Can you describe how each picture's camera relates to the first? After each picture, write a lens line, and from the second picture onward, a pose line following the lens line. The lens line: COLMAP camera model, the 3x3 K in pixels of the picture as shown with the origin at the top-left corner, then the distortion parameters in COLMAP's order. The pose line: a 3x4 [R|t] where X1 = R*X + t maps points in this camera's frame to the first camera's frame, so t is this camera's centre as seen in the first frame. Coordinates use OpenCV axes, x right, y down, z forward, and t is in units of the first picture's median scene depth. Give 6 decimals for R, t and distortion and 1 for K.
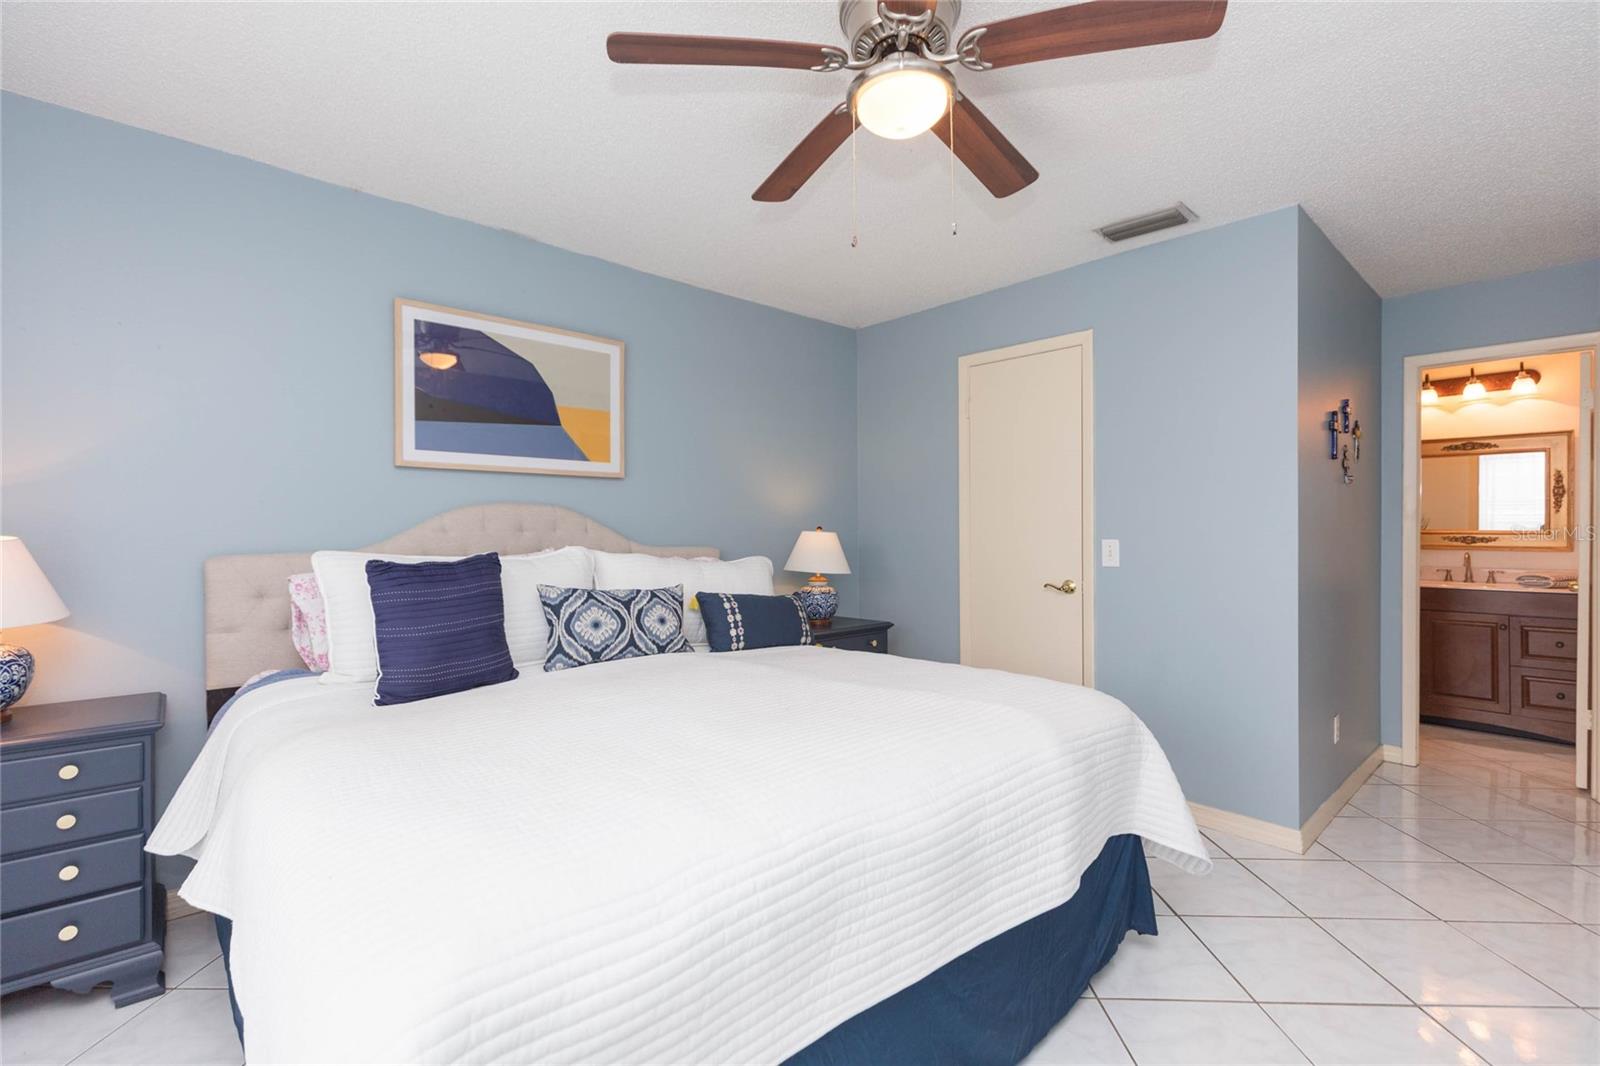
lens RADIAL K [[719.3, 0, 804.8], [0, 719.3, 540.7], [0, 0, 1]] dist [0.002415, 0.000438]
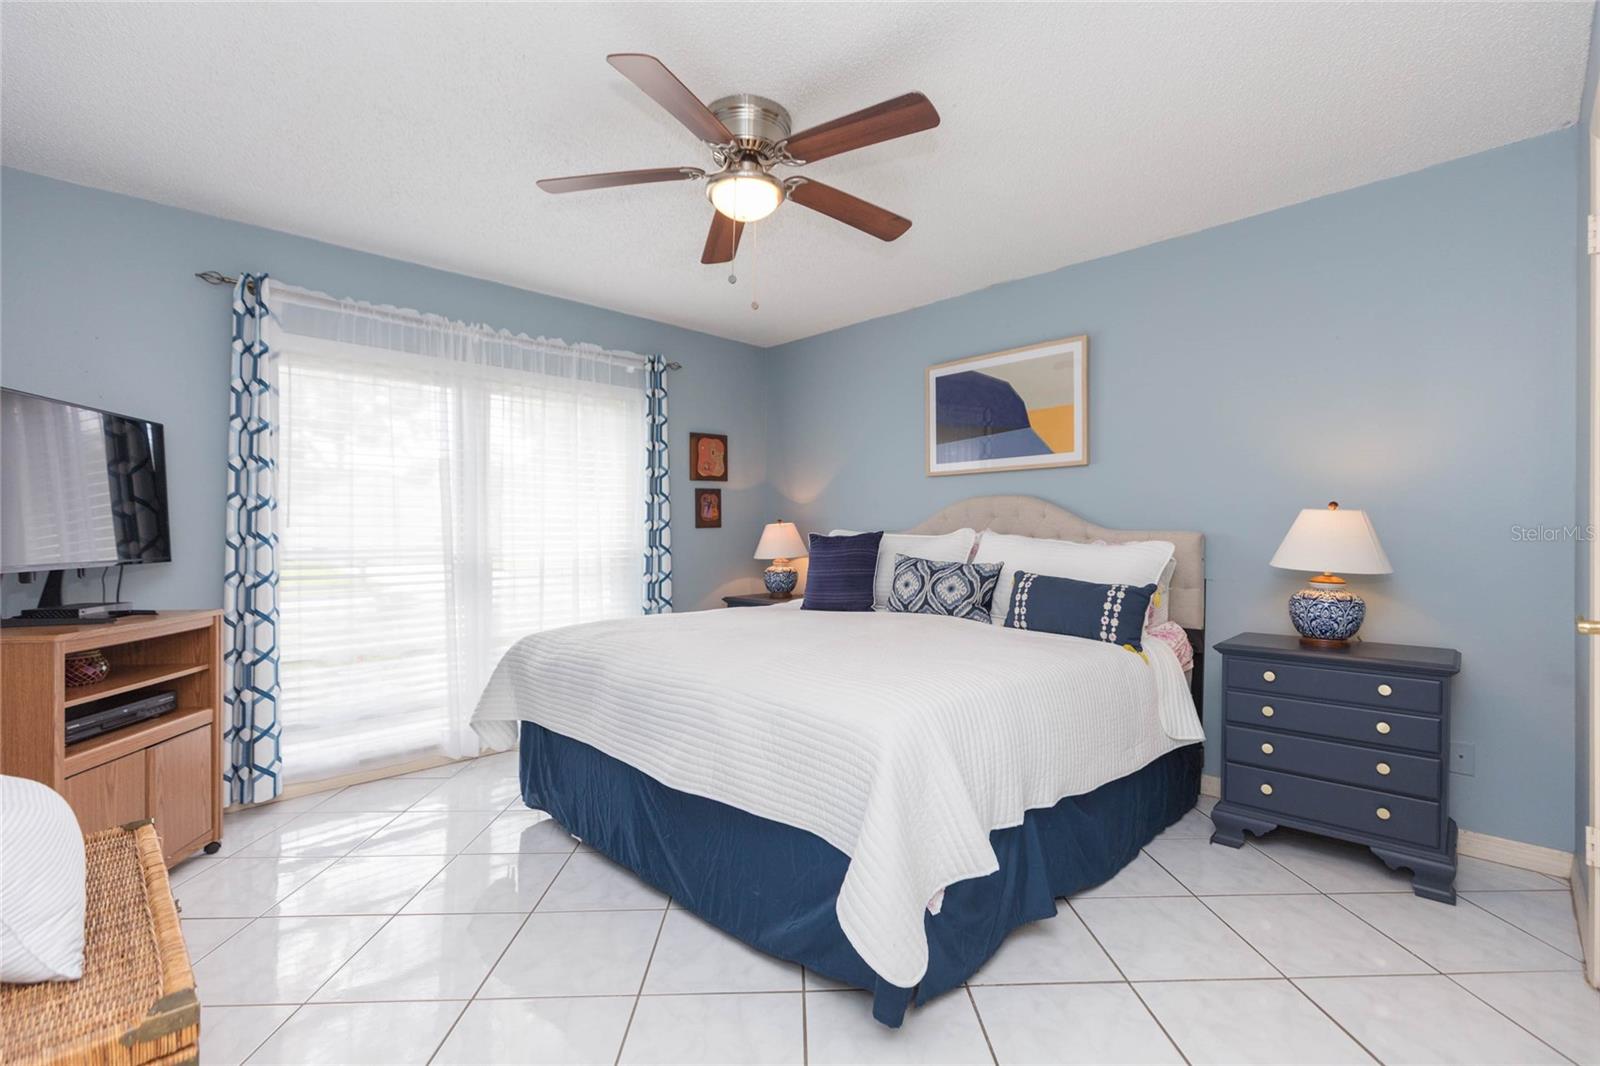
lens RADIAL K [[719.3, 0, 804.8], [0, 719.3, 540.7], [0, 0, 1]] dist [0.002415, 0.000438]
pose [[0.043668, 0.012254, -0.998971, 0.855455], [-0.007844, 0.999898, 0.011922, 0.015515], [0.999015, 0.007315, 0.043760, 0.601237]]
